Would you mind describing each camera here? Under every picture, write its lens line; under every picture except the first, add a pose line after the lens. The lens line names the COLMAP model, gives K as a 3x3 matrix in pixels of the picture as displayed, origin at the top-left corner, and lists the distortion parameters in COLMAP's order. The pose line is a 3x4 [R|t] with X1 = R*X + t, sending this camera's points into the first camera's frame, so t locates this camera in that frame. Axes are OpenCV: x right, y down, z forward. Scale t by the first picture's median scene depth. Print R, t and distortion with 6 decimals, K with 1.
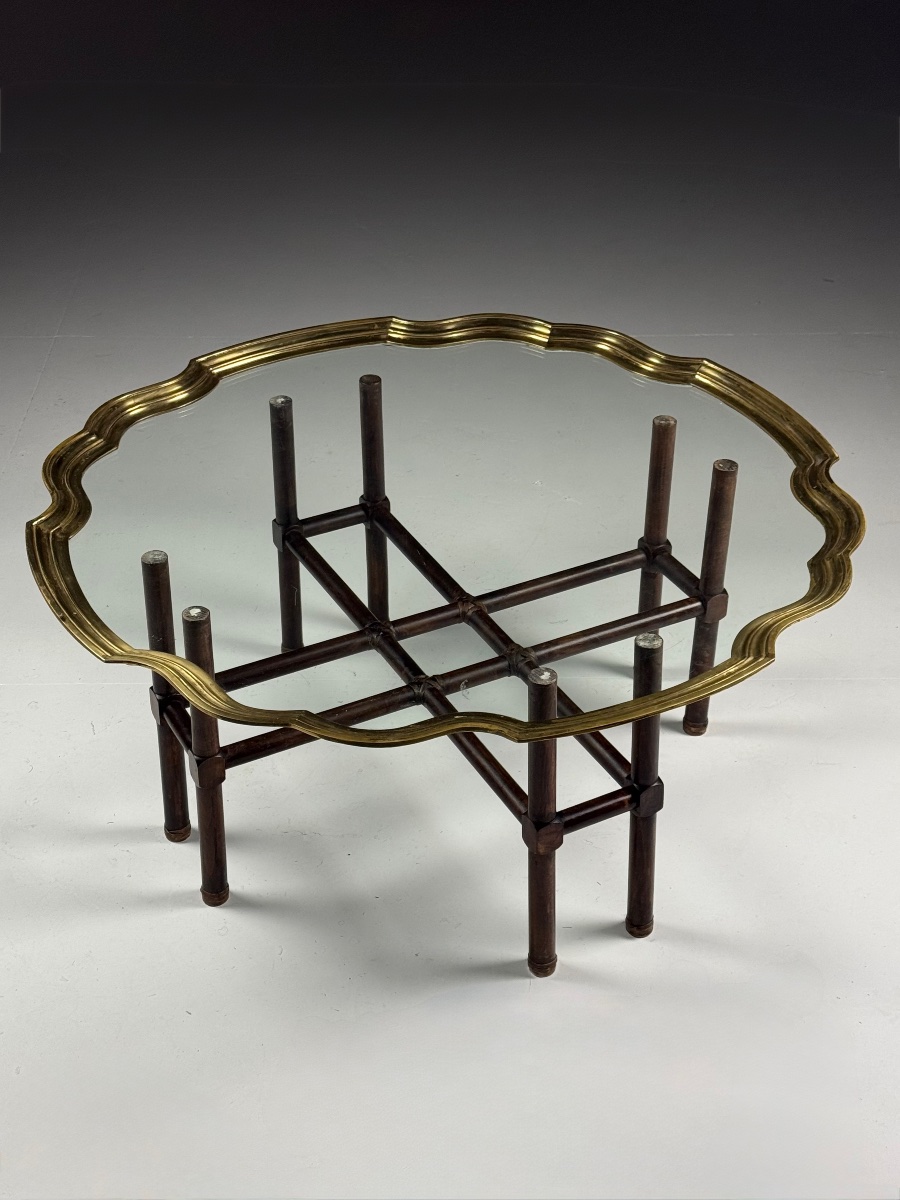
lens RADIAL K [[1875.3, 0, 451.7], [0, 1875.3, 606.7], [0, 0, 1]] dist [0.131547, 0.000000]
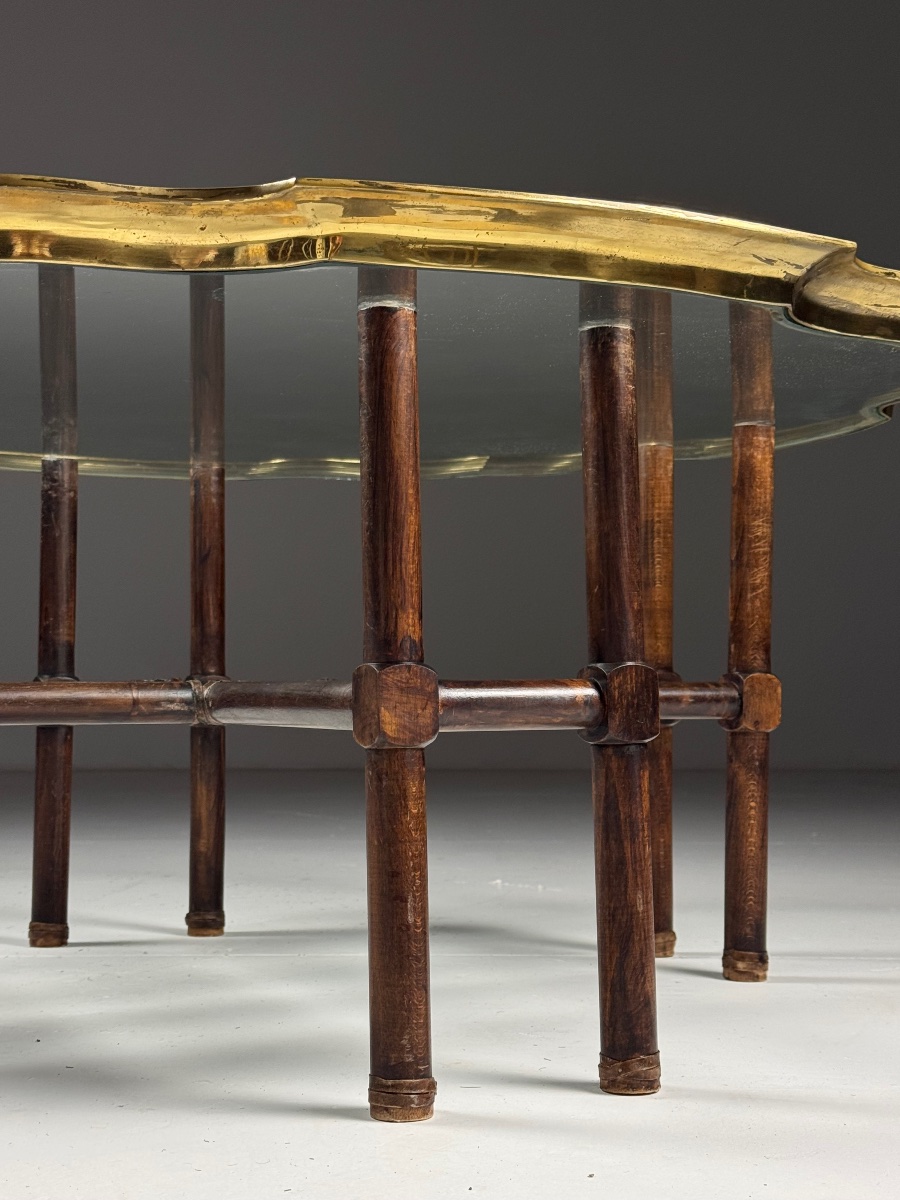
lens RADIAL K [[1875.3, 0, 439.6], [0, 1875.3, 616.3], [0, 0, 1]] dist [0.131547, 0.000000]
pose [[0.999202, 0.001573, -0.039913, 0.068703], [-0.024805, 0.807646, -0.589145, 0.330393], [0.031308, 0.589665, 0.807041, 0.542034]]
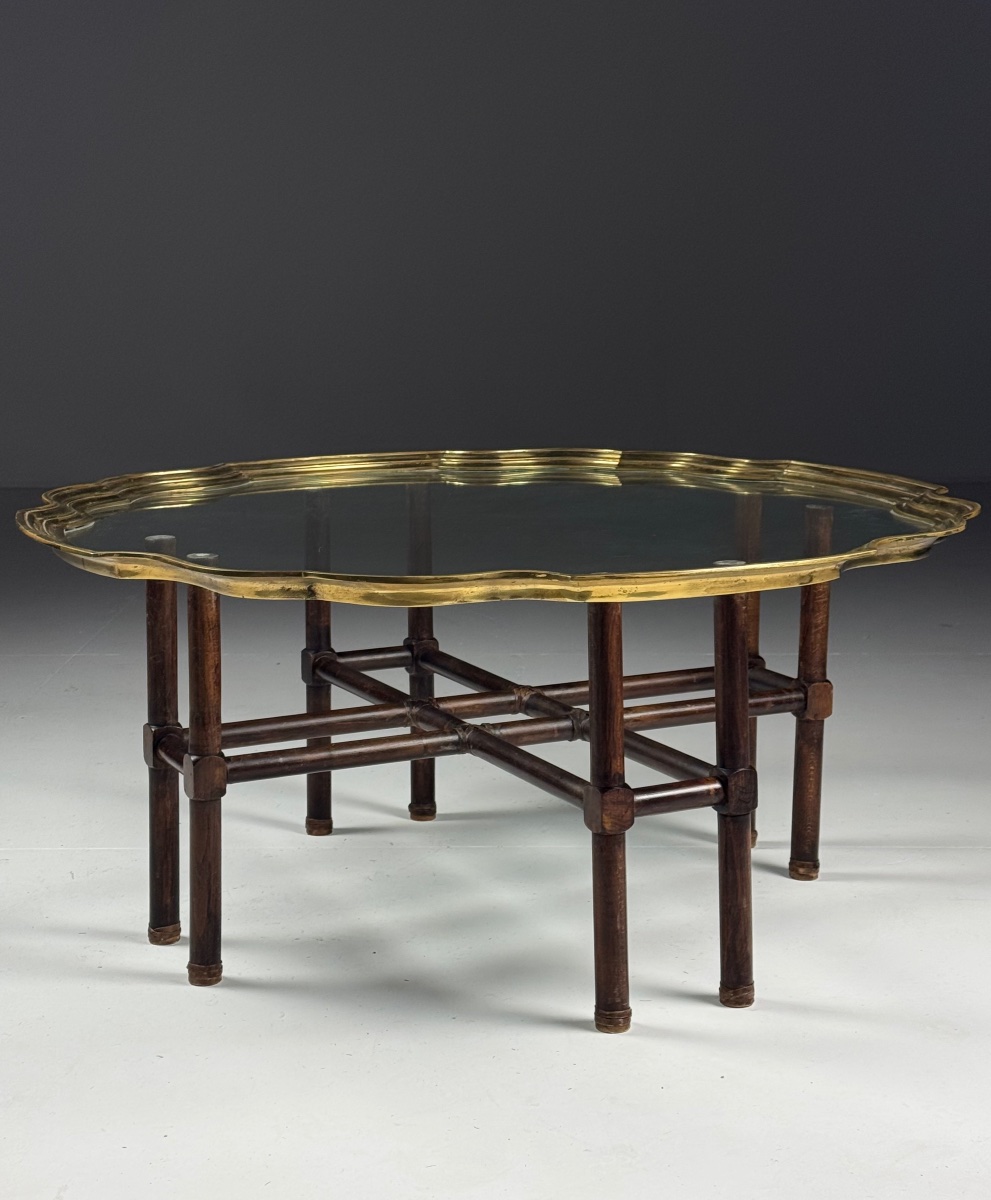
lens RADIAL K [[2169.3, 0, 491.9], [0, 2169.3, 563.3], [0, 0, 1]] dist [0.122956, 0.000000]
pose [[0.999692, 0.002090, -0.024746, 0.018331], [-0.012206, 0.909140, -0.416311, 0.367699], [0.021628, 0.416484, 0.908886, 0.086104]]
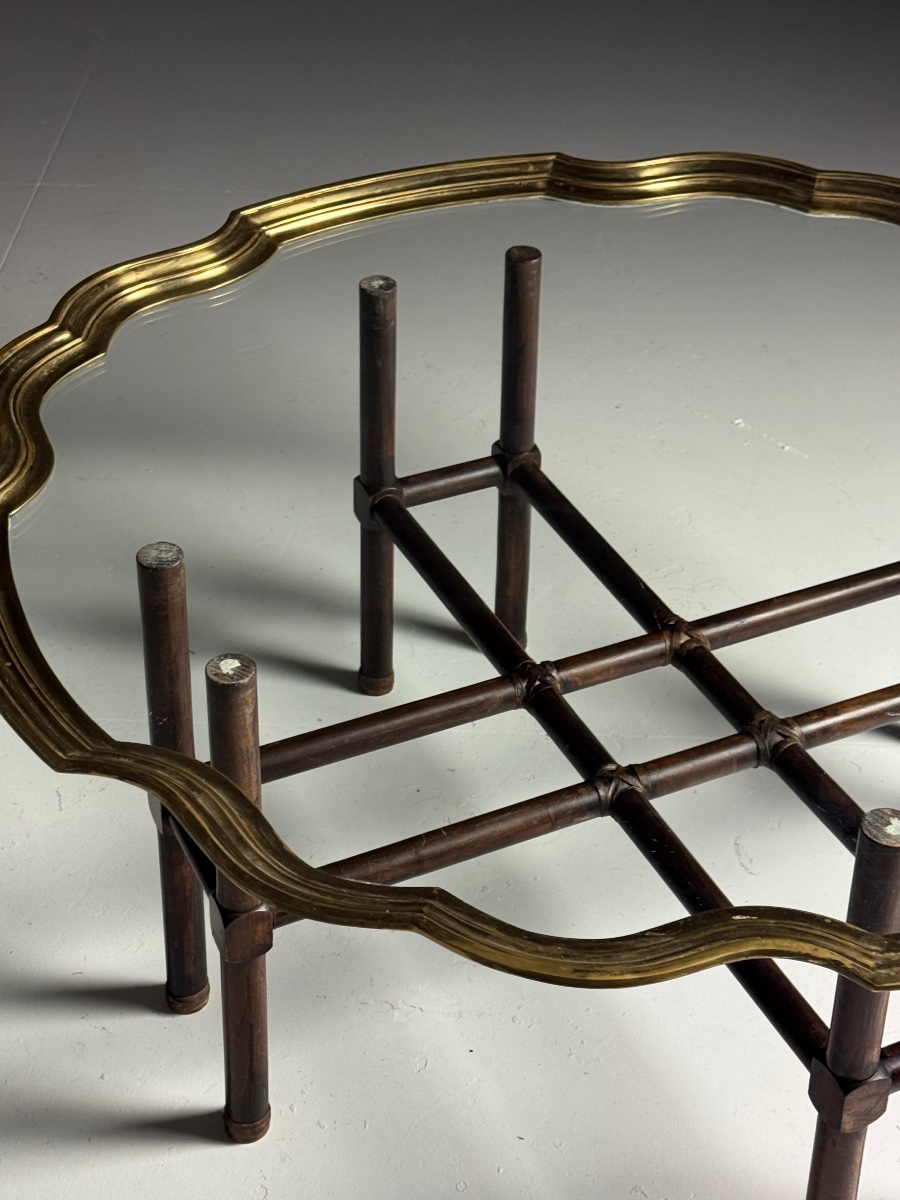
lens RADIAL K [[1988.7, 0, 447.3], [0, 1988.7, 624.4], [0, 0, 1]] dist [0.120003, 0.000000]
pose [[0.999115, 0.037284, -0.019454, -0.054841], [-0.036191, 0.997895, 0.053804, -0.037500], [0.021419, -0.053053, 0.998362, 0.372359]]
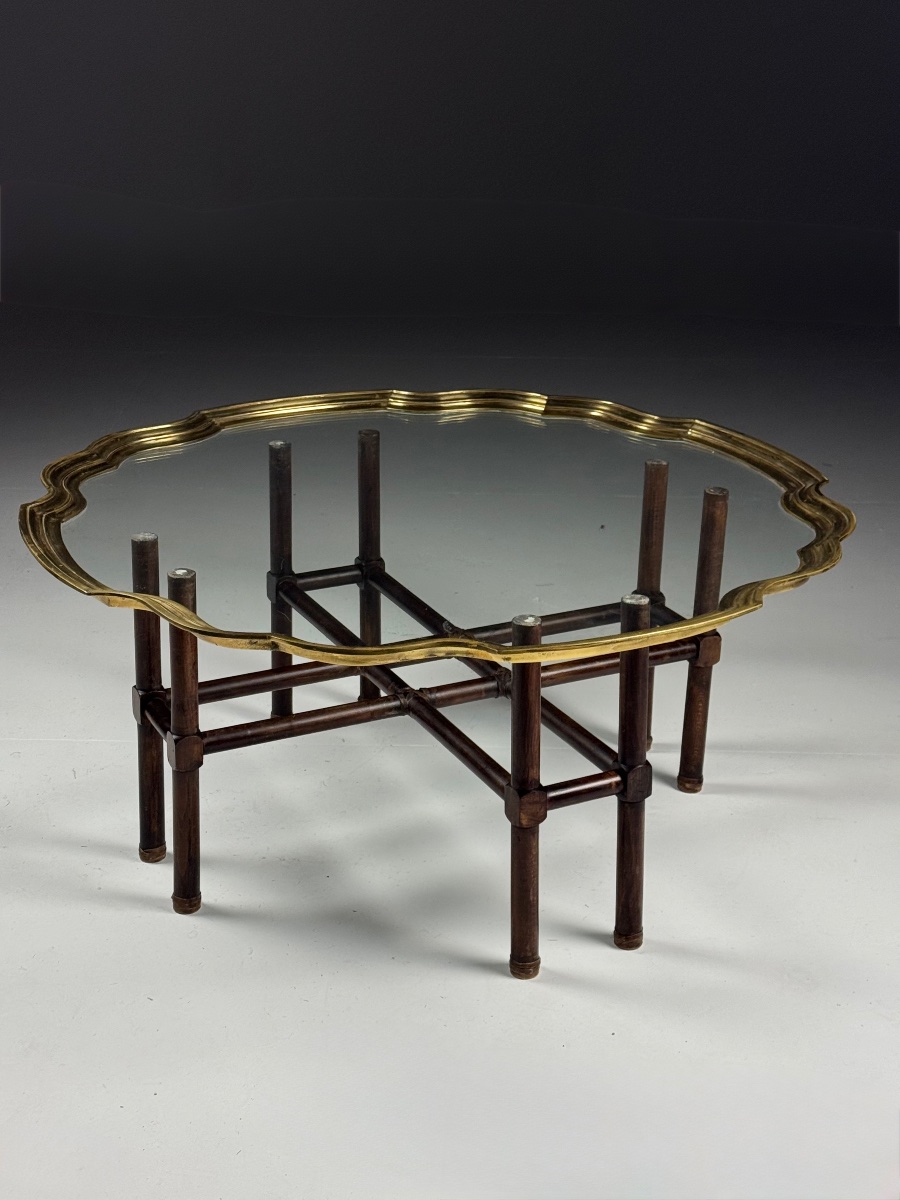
lens RADIAL K [[1875.3, 0, 430.5], [0, 1875.3, 576.0], [0, 0, 1]] dist [0.131547, 0.000000]
pose [[0.999457, 0.022874, -0.023702, 0.017283], [-0.027703, 0.972991, -0.229175, 0.201768], [0.017820, 0.229707, 0.973097, 0.027347]]
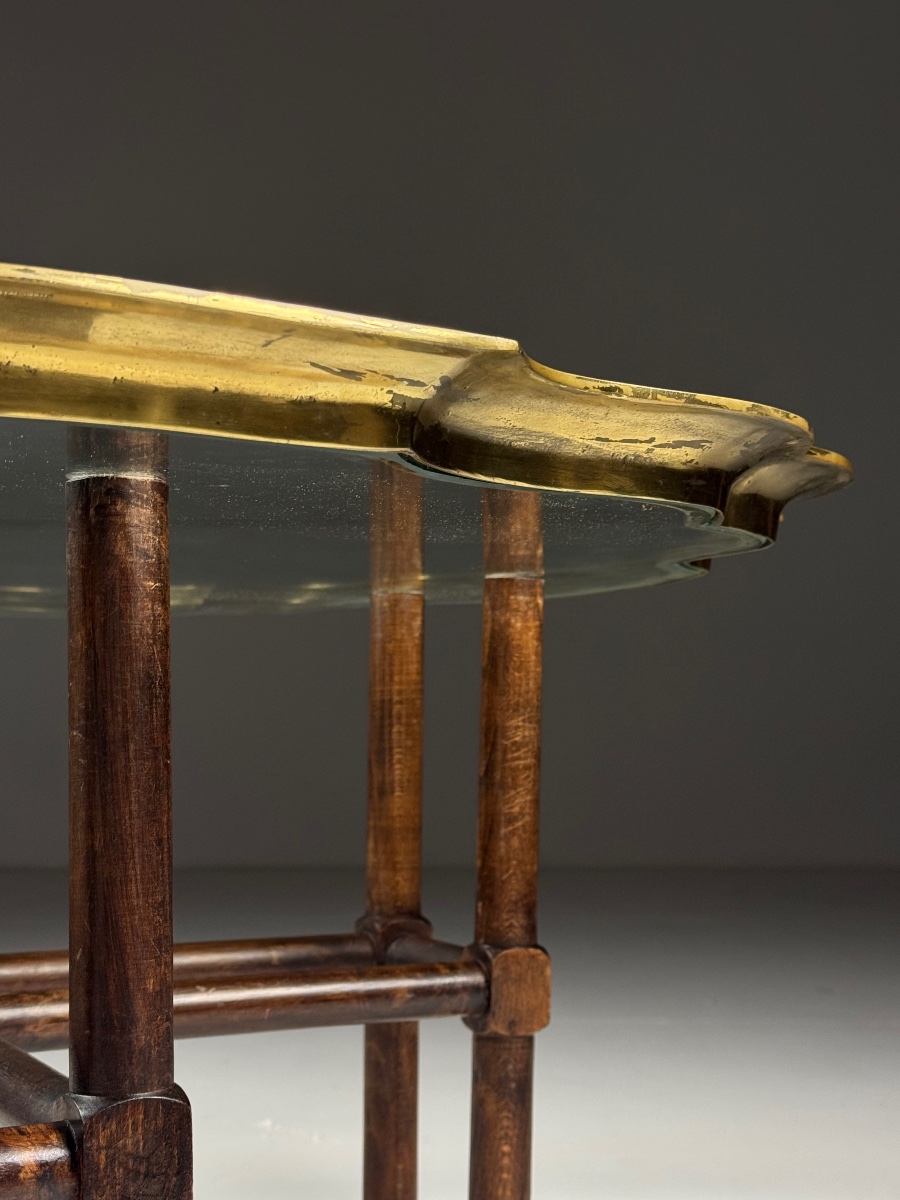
lens RADIAL K [[1875.3, 0, 456.5], [0, 1875.3, 599.9], [0, 0, 1]] dist [0.131547, 0.000000]
pose [[0.999845, 0.004027, -0.017121, 0.138865], [-0.013650, 0.791522, -0.610989, 0.179519], [0.011091, 0.611128, 0.791454, 0.672792]]
